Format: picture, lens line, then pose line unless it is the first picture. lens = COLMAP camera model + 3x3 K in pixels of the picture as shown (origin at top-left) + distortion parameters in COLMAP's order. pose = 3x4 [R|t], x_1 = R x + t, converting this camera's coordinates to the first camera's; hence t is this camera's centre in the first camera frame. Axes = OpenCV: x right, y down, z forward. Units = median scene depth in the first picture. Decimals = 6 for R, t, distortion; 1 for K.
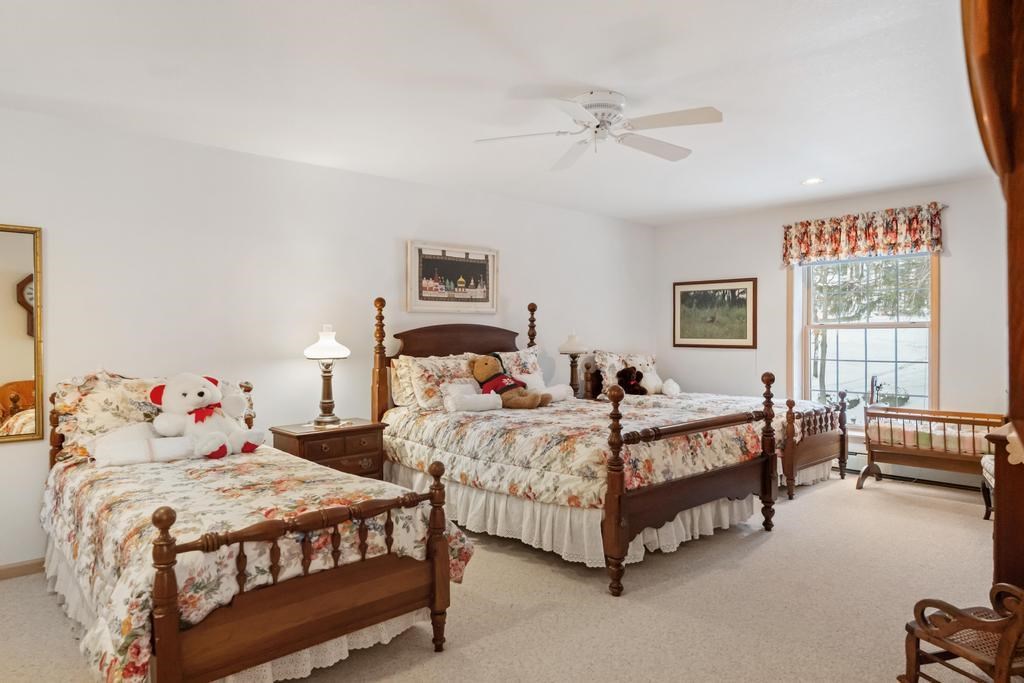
lens RADIAL K [[638.2, 0, 512.4], [0, 638.2, 336.6], [0, 0, 1]] dist [0.008151, 0.000844]
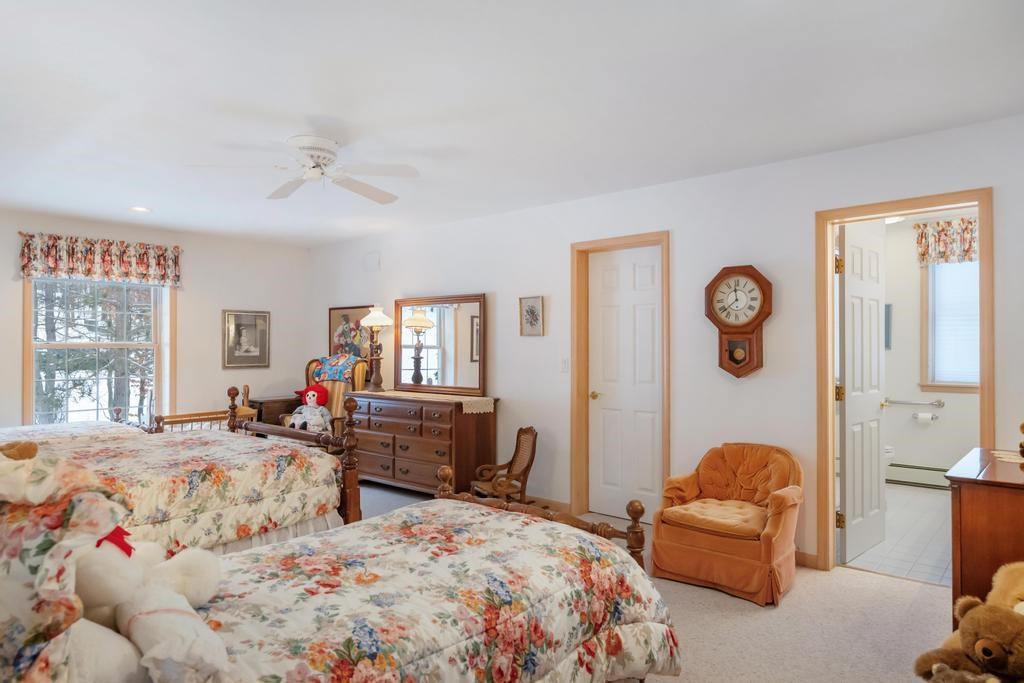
lens RADIAL K [[626.9, 0, 511.3], [0, 626.9, 342.4], [0, 0, 1]] dist [-0.006775, -0.000321]
pose [[-0.101444, 0.019034, 0.994659, -0.557826], [0.010109, 0.999785, -0.018101, 0.002286], [-0.994790, 0.008219, -0.101614, 0.458893]]
